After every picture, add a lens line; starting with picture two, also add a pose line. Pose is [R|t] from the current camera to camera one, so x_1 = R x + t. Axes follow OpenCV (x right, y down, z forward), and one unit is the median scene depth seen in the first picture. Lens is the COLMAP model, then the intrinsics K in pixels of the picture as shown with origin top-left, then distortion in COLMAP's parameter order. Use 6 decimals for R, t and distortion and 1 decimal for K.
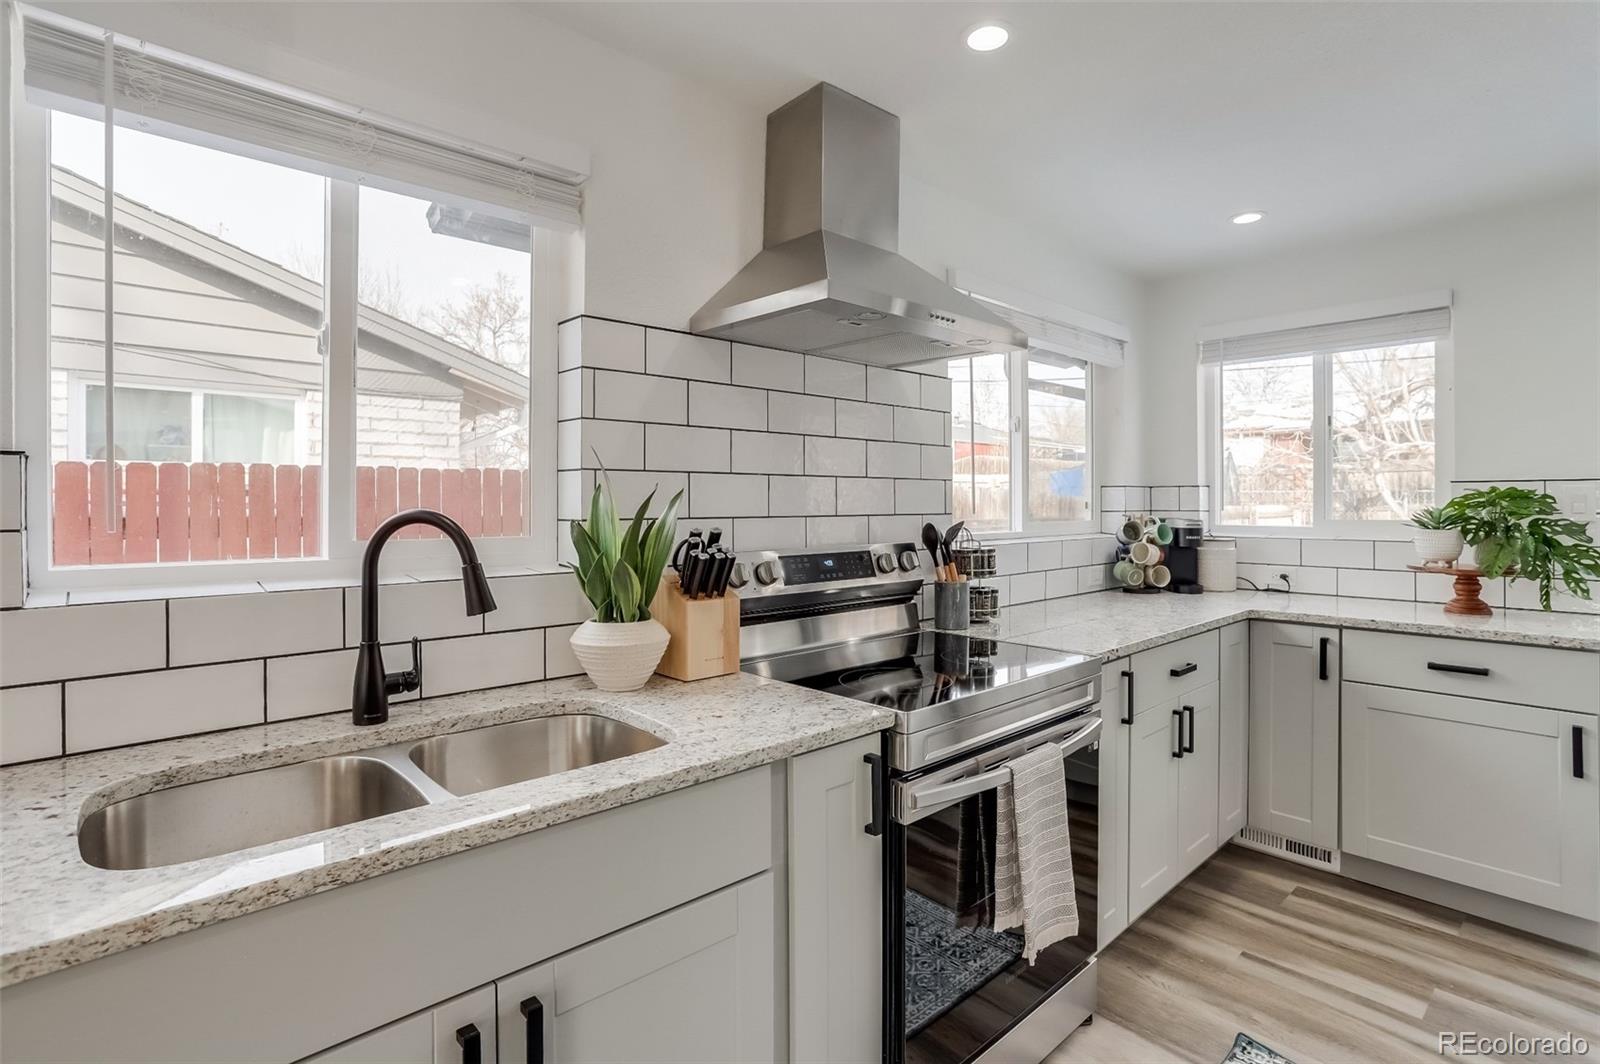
lens RADIAL K [[787.4, 0, 791.1], [0, 787.4, 510.0], [0, 0, 1]] dist [-0.039529, 0.020634]
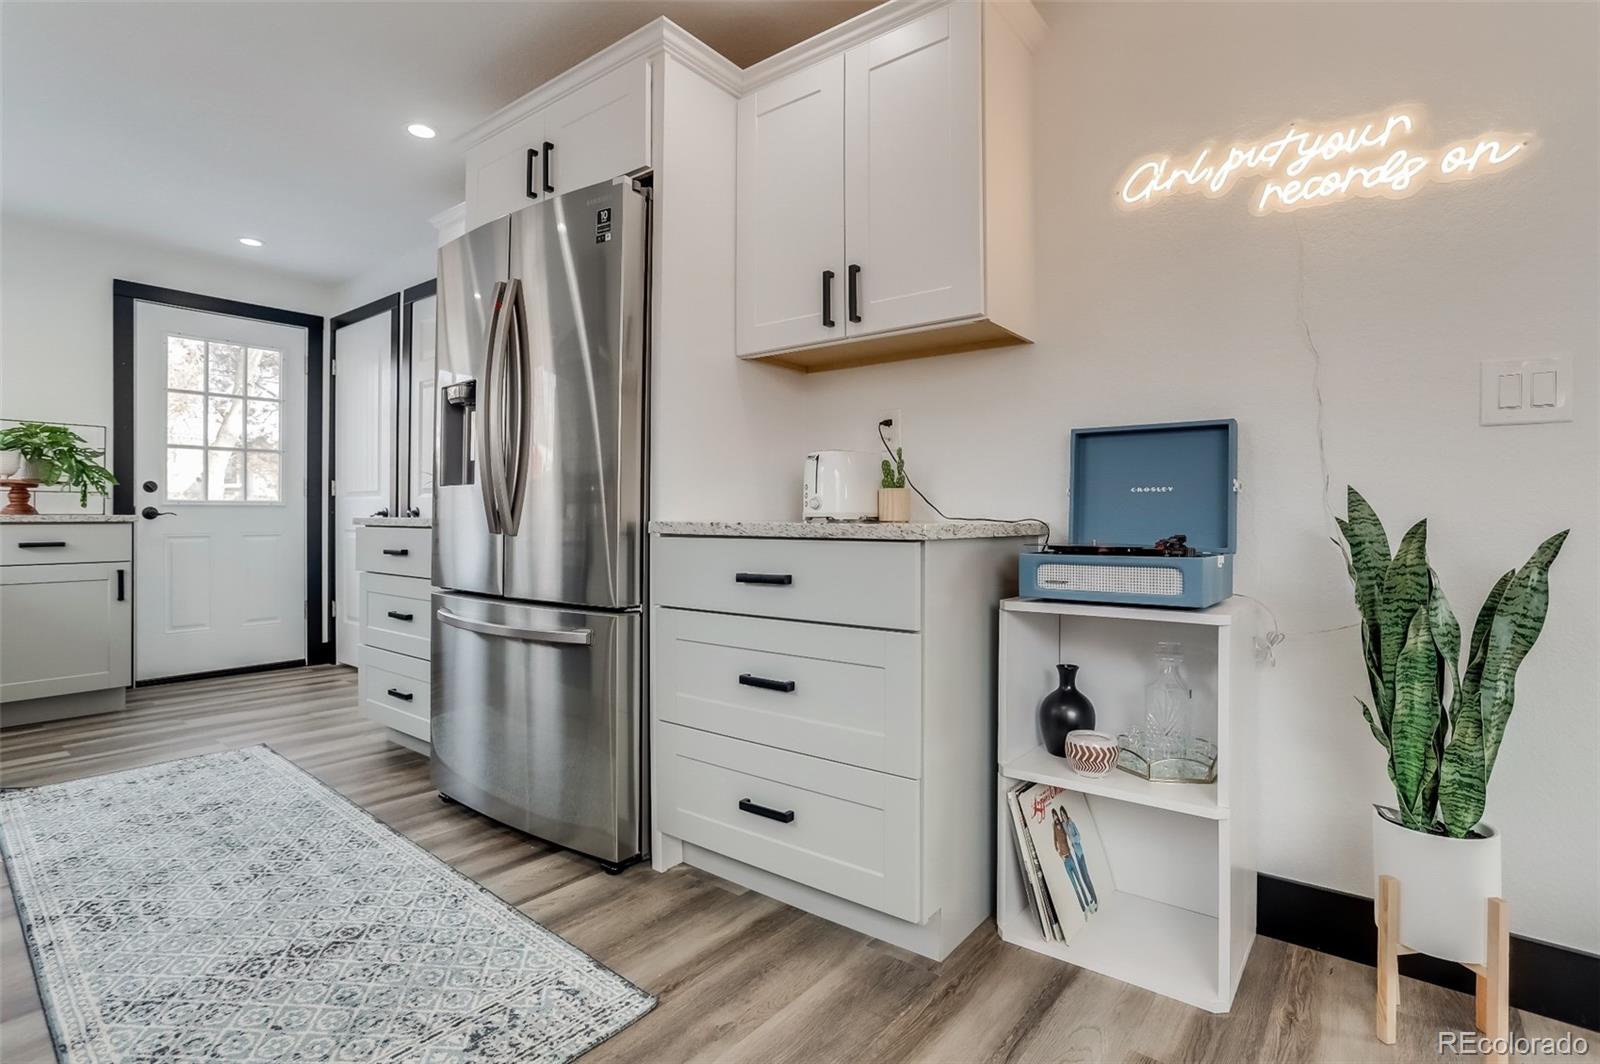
lens RADIAL K [[778.7, 0, 795.5], [0, 778.7, 520.1], [0, 0, 1]] dist [-0.049188, 0.028147]
pose [[-0.158843, -0.000862, 0.987304, -0.693490], [0.002871, 0.999995, 0.001334, 0.152603], [-0.987300, 0.003046, -0.158840, -0.134754]]
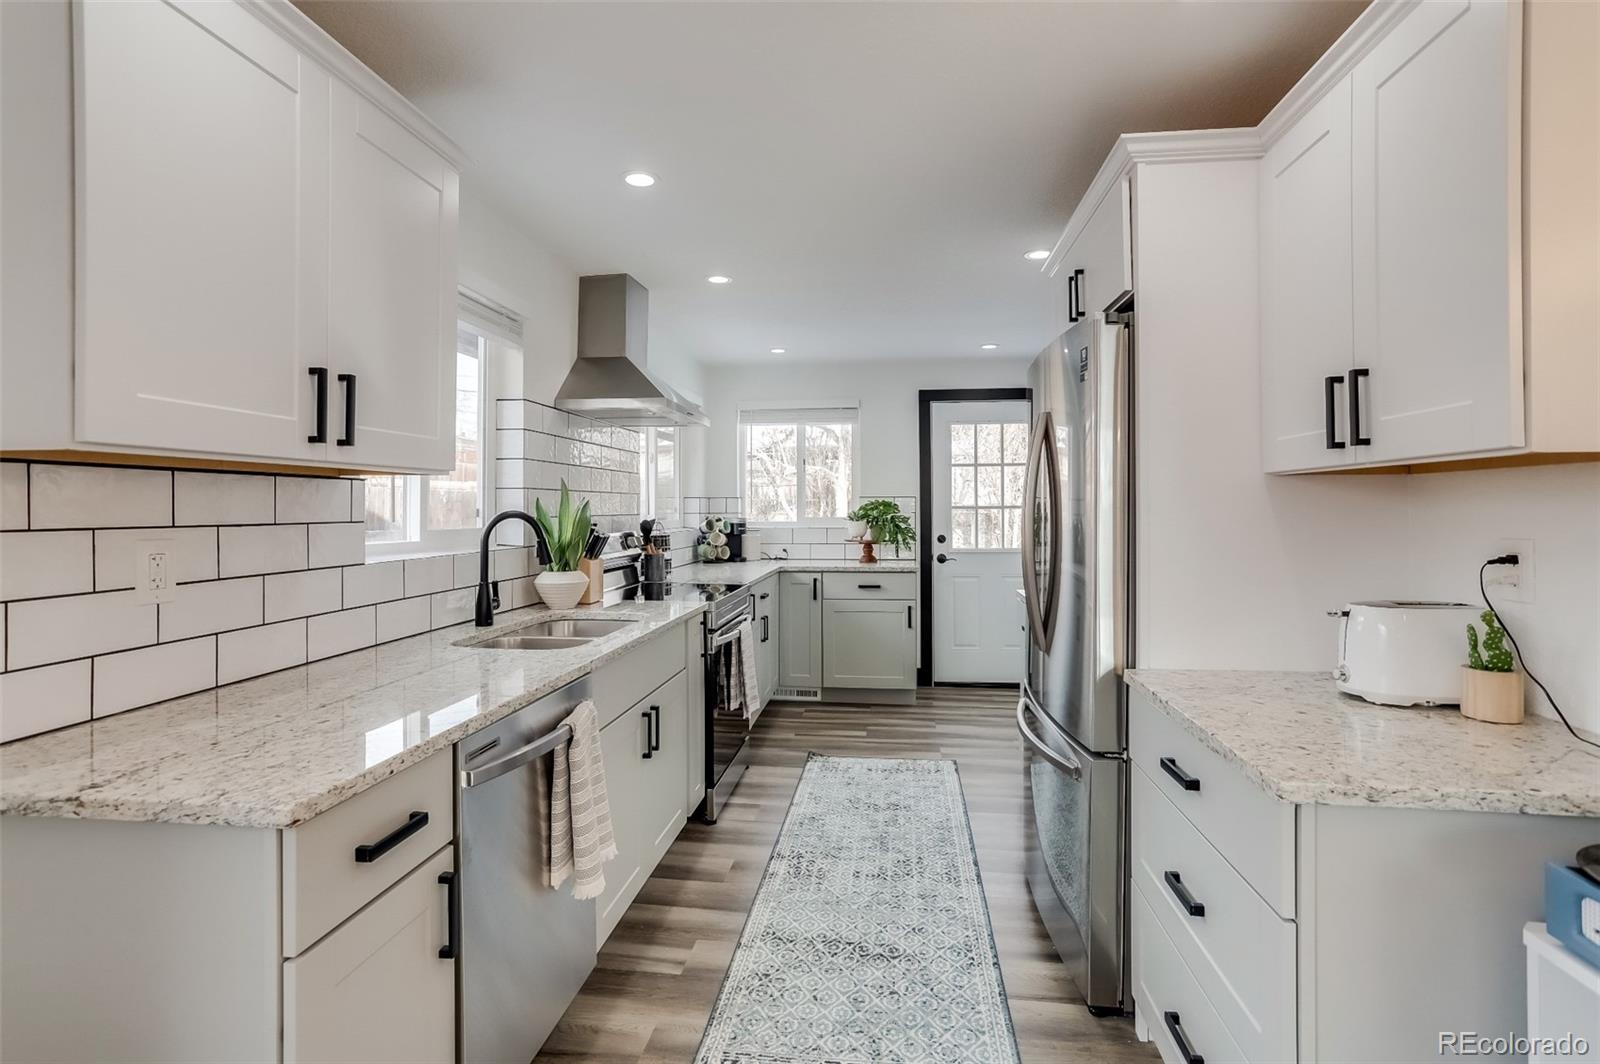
lens RADIAL K [[778.7, 0, 795.5], [0, 778.7, 520.1], [0, 0, 1]] dist [-0.049188, 0.028147]
pose [[0.768156, -0.009299, 0.640195, -0.612835], [0.005828, 0.999955, 0.007532, 0.006499], [-0.640236, -0.002055, 0.768176, -0.473801]]
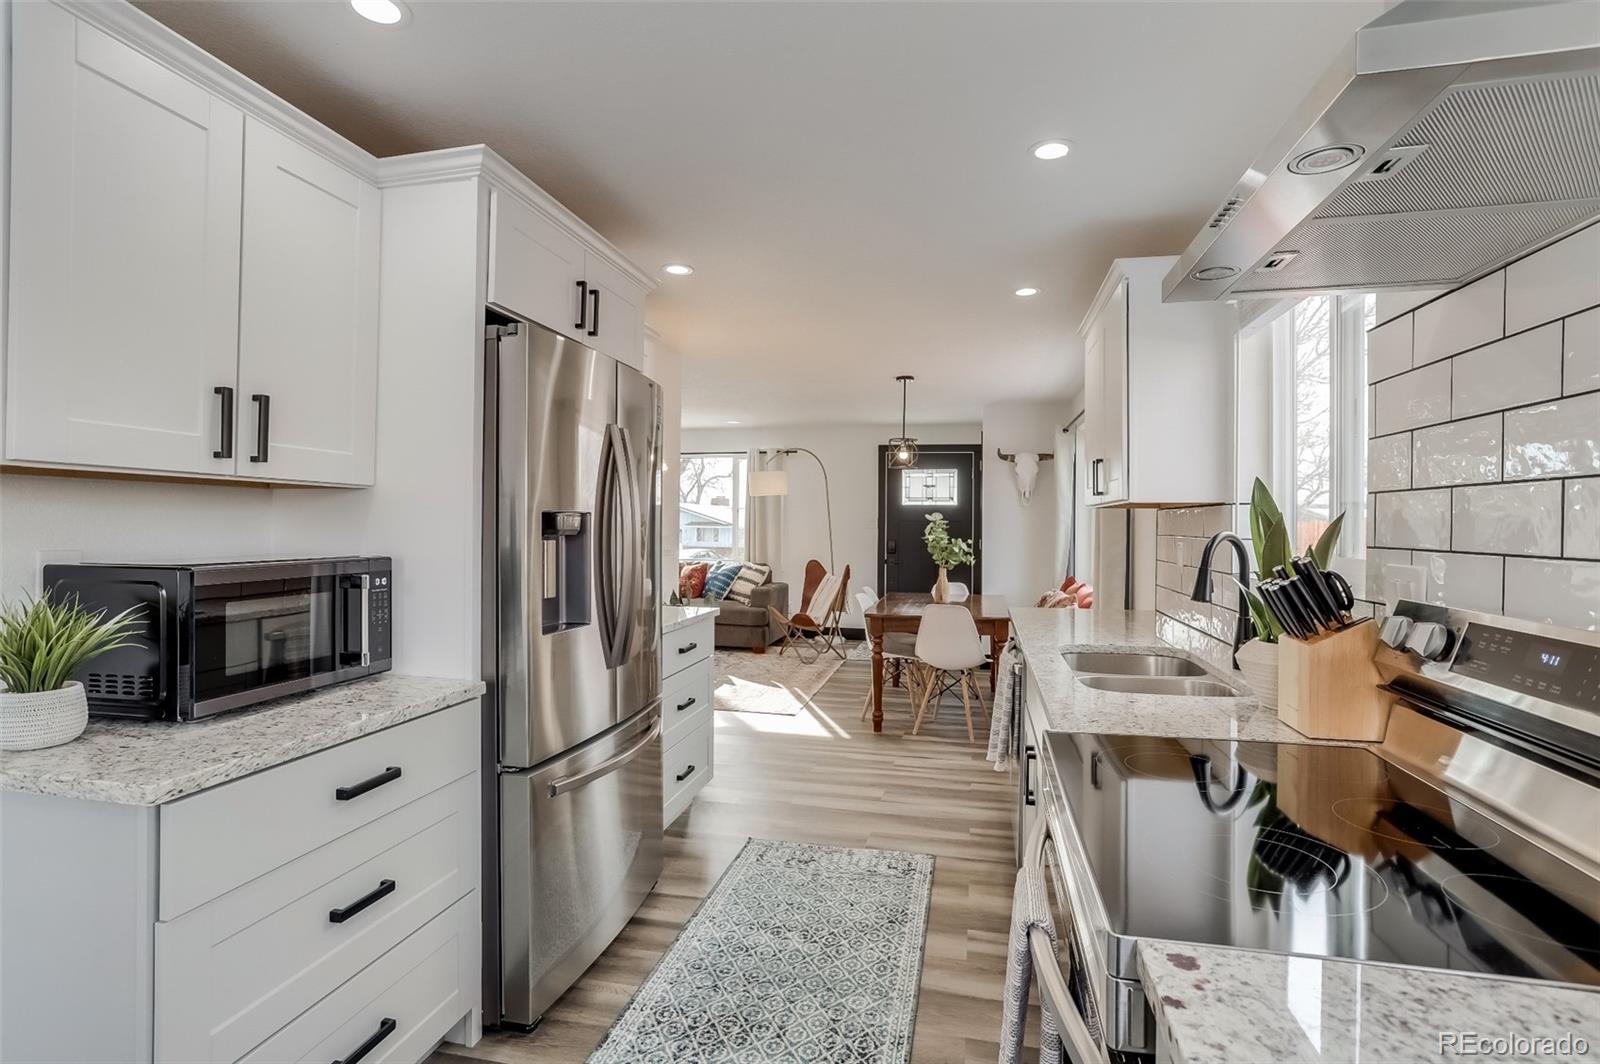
lens RADIAL K [[778.7, 0, 795.5], [0, 778.7, 520.1], [0, 0, 1]] dist [-0.049188, 0.028147]
pose [[-0.824497, -0.007296, -0.565819, 0.568892], [-0.011718, 0.999923, 0.004182, -0.010553], [0.565745, 0.010078, -0.824519, 0.939620]]
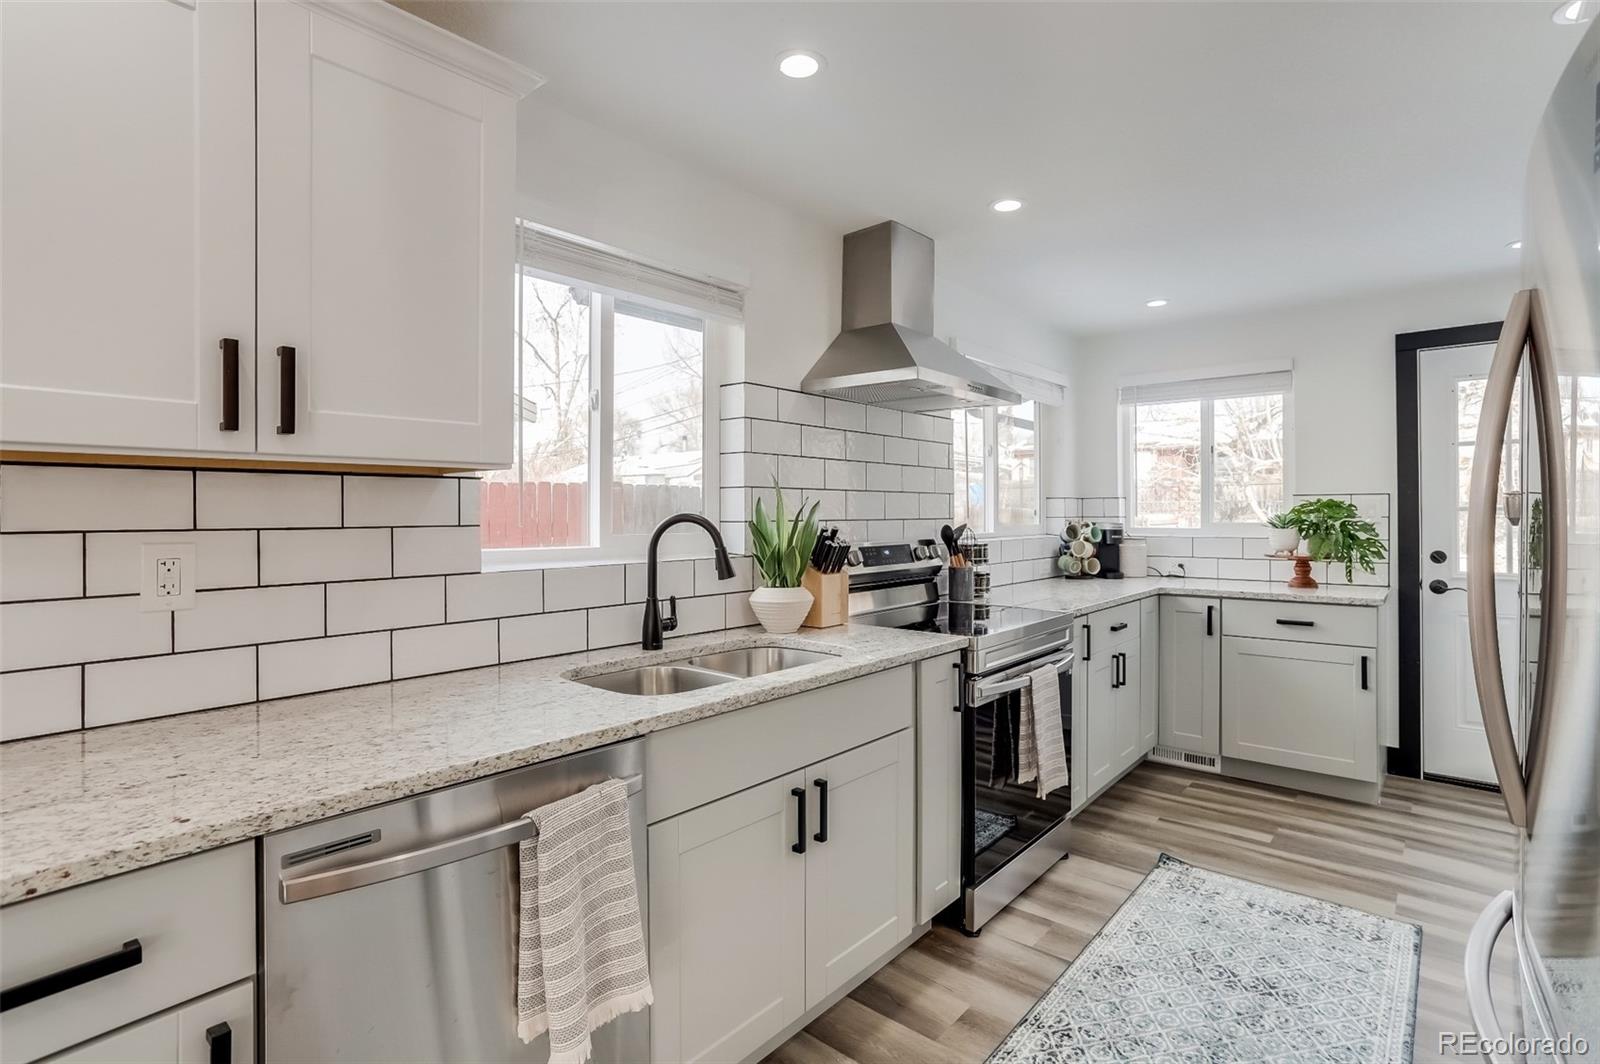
lens RADIAL K [[778.7, 0, 795.5], [0, 778.7, 520.1], [0, 0, 1]] dist [-0.049188, 0.028147]
pose [[0.993301, -0.002394, 0.115527, -0.234346], [0.002362, 0.999997, 0.000409, 0.006983], [-0.115527, -0.000134, 0.993304, -0.317497]]
